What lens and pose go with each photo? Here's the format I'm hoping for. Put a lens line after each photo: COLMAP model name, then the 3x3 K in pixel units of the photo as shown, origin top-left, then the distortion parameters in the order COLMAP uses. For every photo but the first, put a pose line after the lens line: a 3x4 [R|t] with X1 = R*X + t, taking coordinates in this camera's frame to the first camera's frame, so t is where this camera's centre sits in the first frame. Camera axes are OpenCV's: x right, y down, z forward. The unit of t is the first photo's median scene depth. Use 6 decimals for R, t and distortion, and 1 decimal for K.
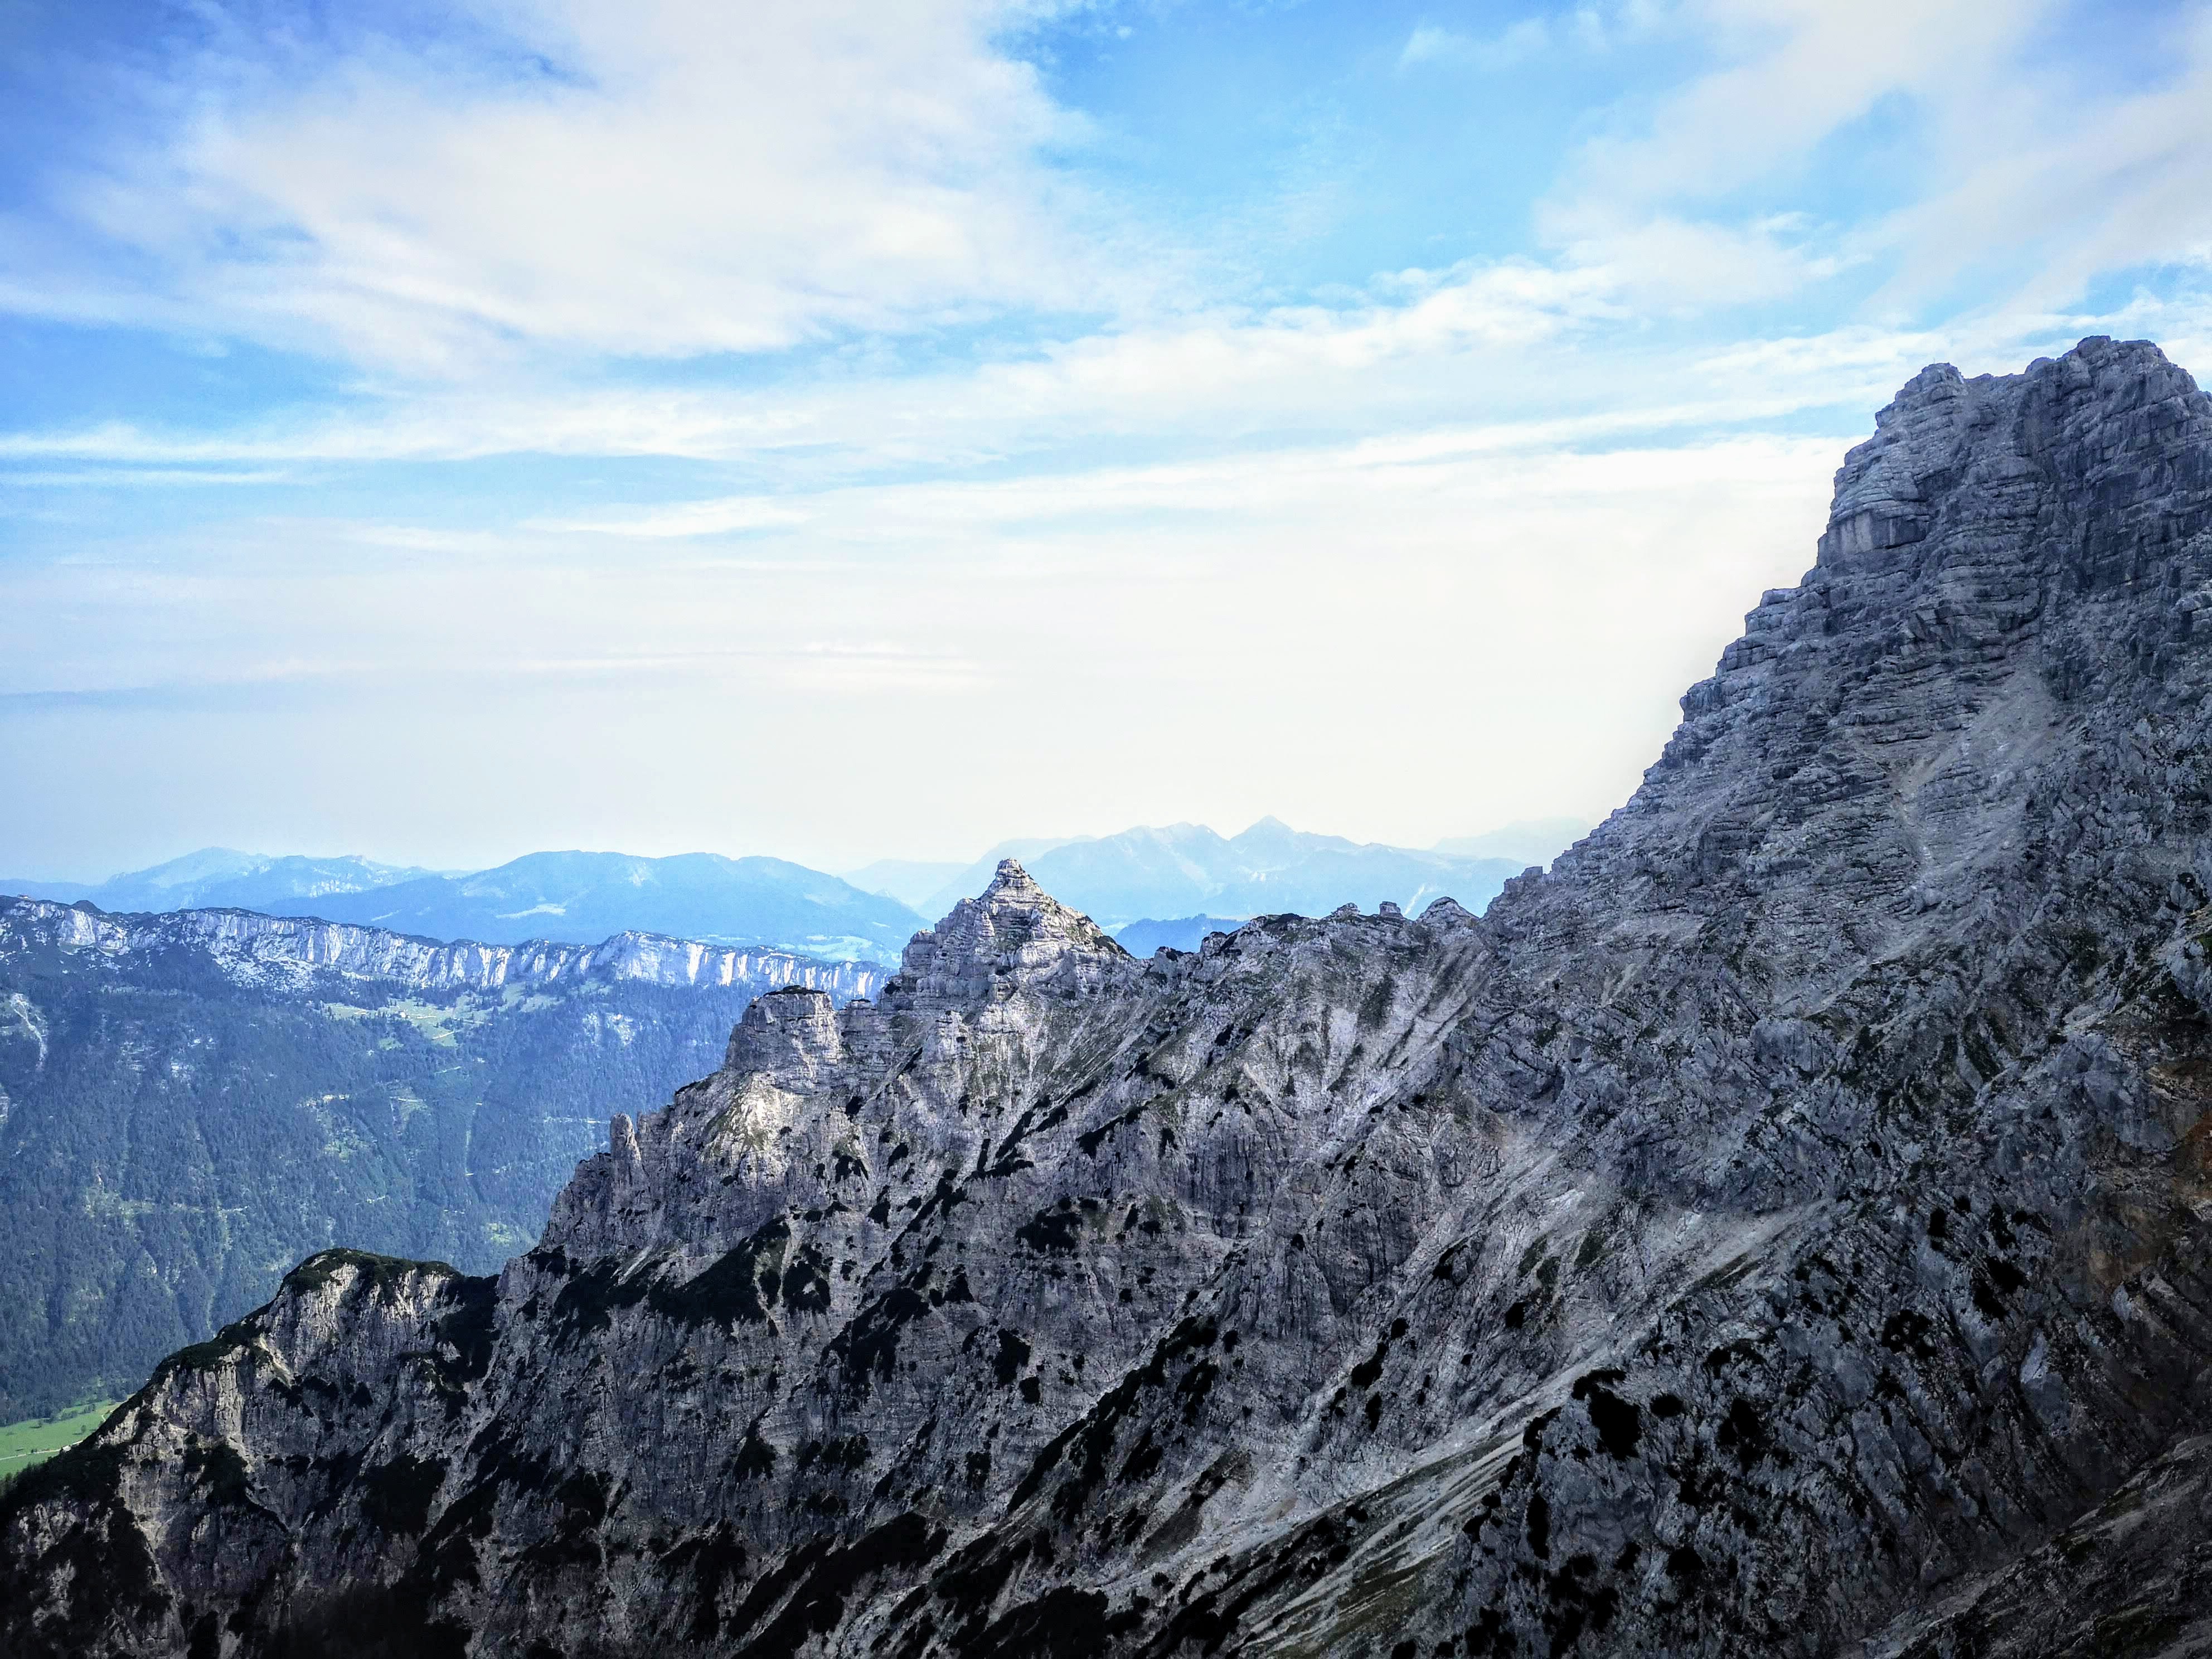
lens RADIAL K [[1700.9, 0, 1106.0], [0, 1700.9, 829.5], [0, 0, 1]] dist [0.111365, -0.150365]
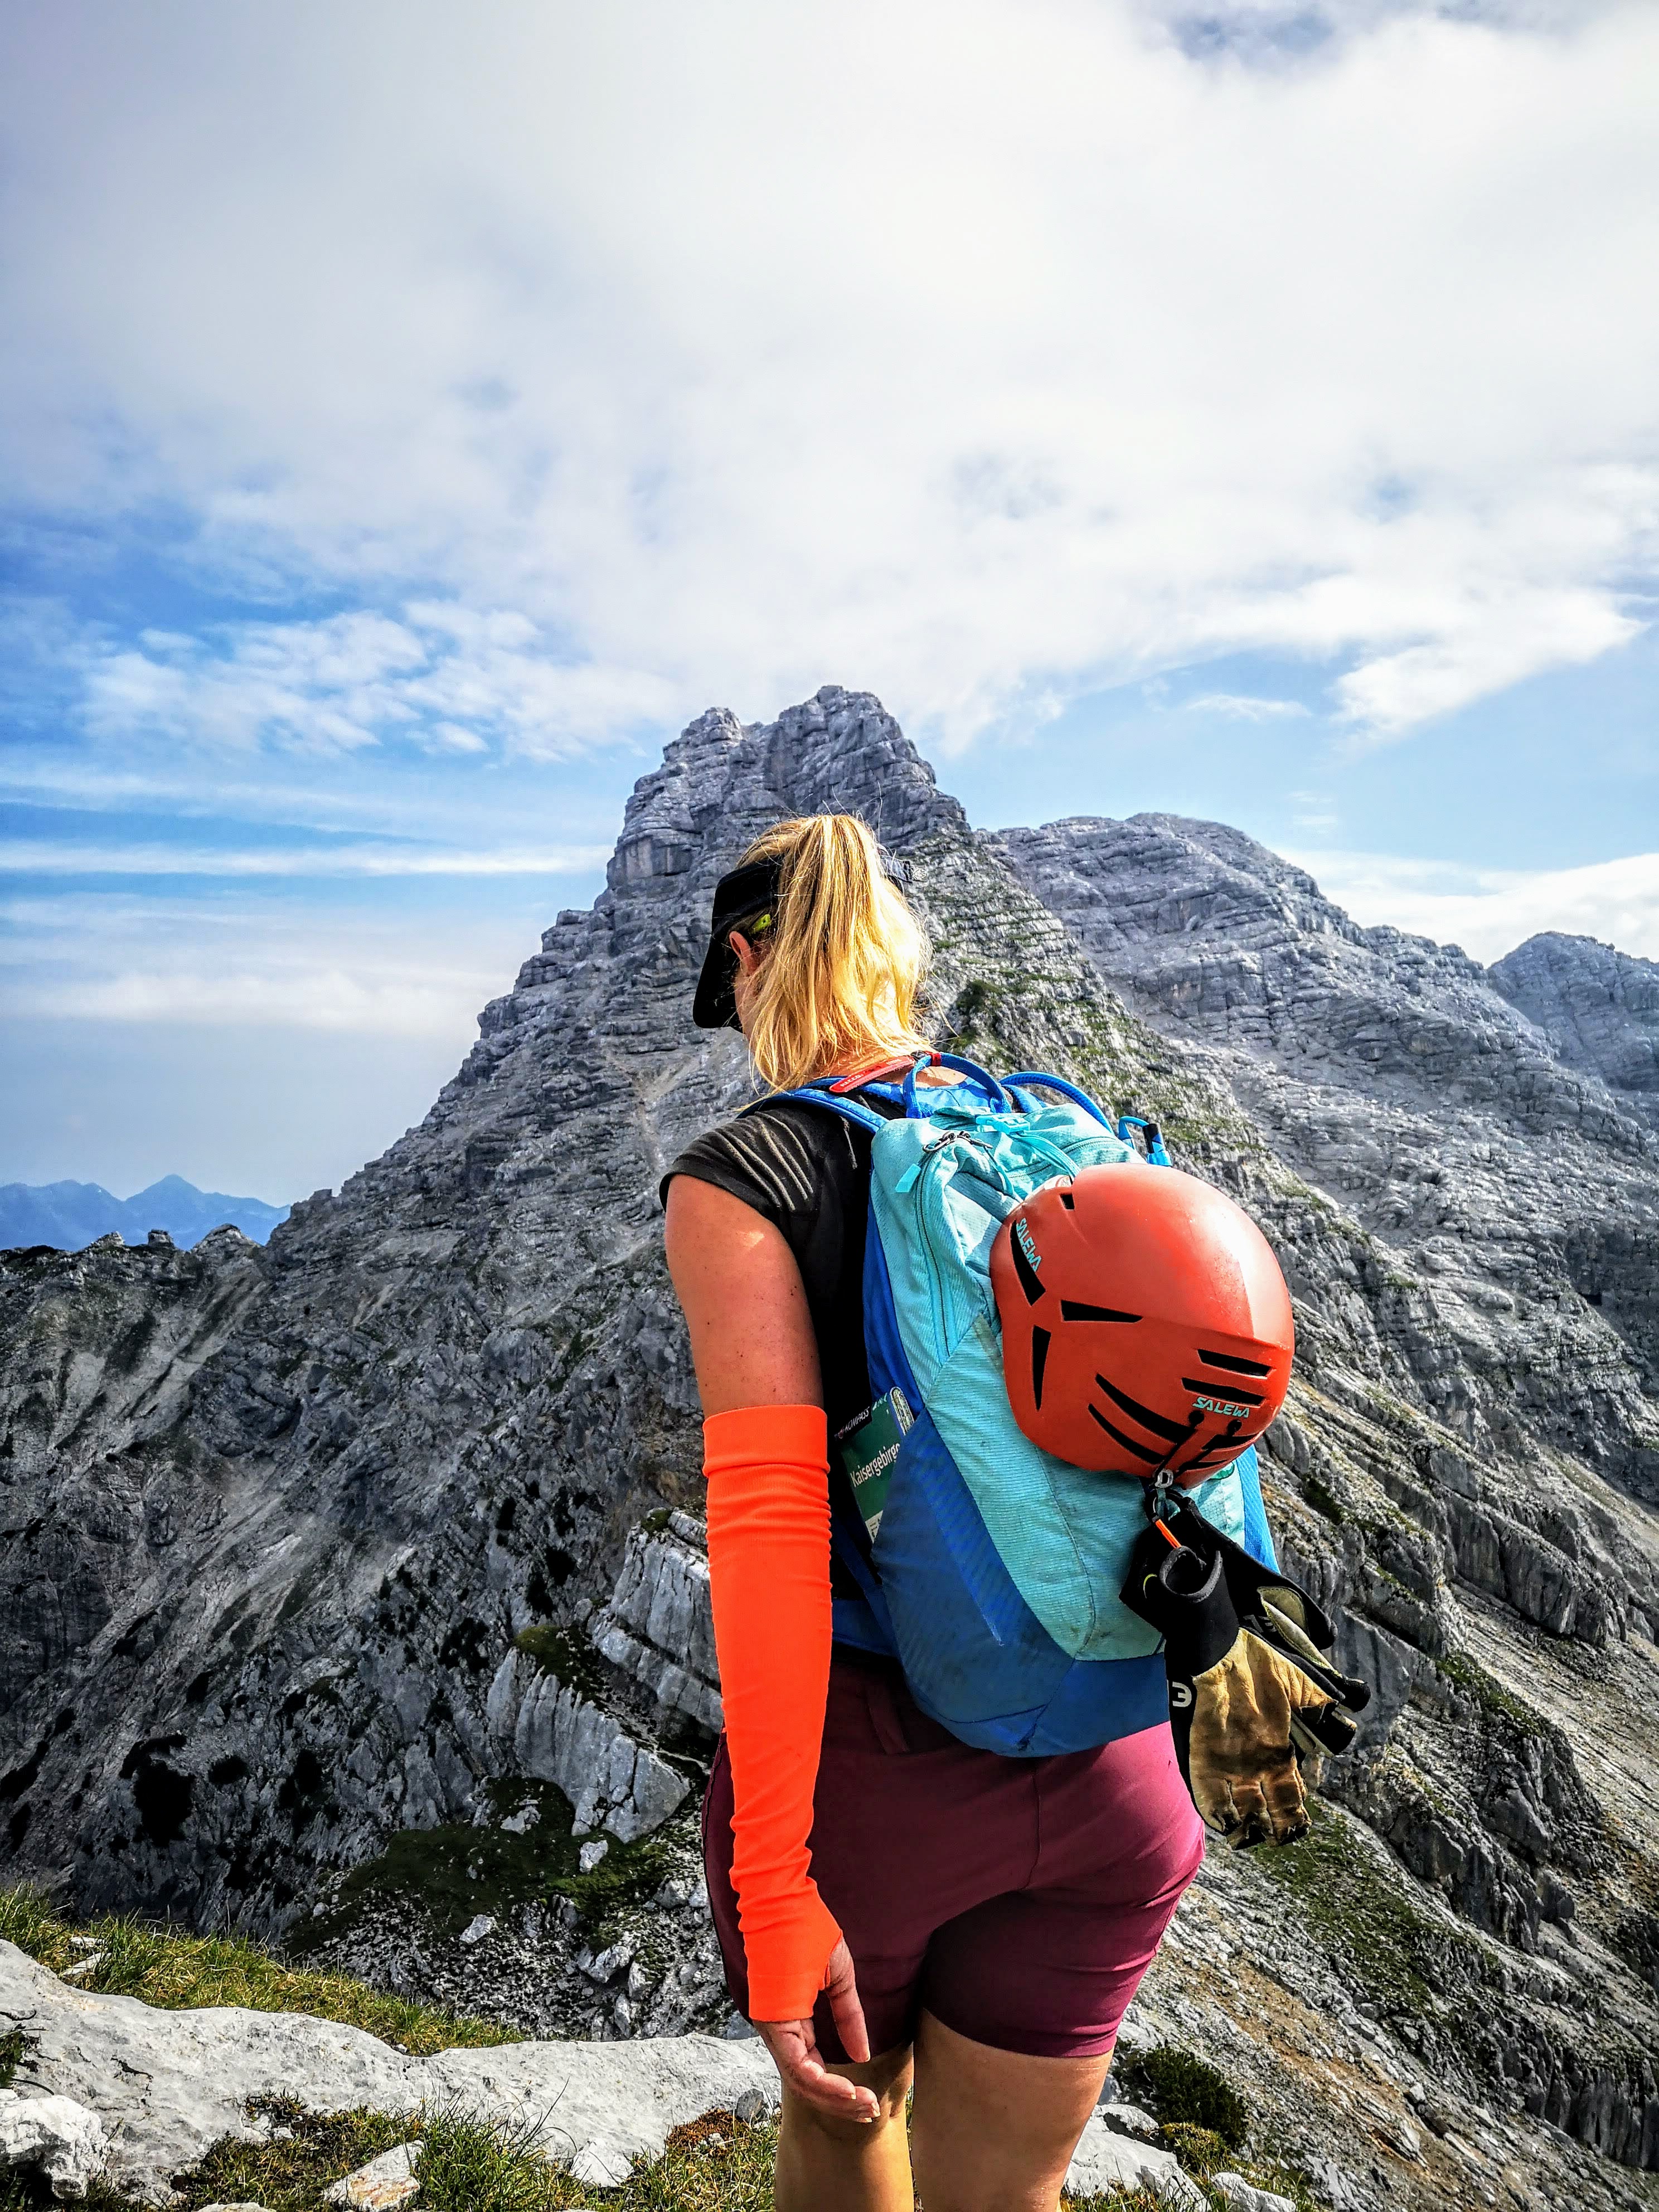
lens RADIAL K [[1700.9, 0, 829.5], [0, 1700.9, 1106.0], [0, 0, 1]] dist [0.111365, -0.150365]
pose [[0.902745, 0.036926, 0.428588, 0.134433], [-0.013195, 0.998217, -0.058211, 0.036827], [-0.429973, 0.046895, 0.901623, 0.068702]]
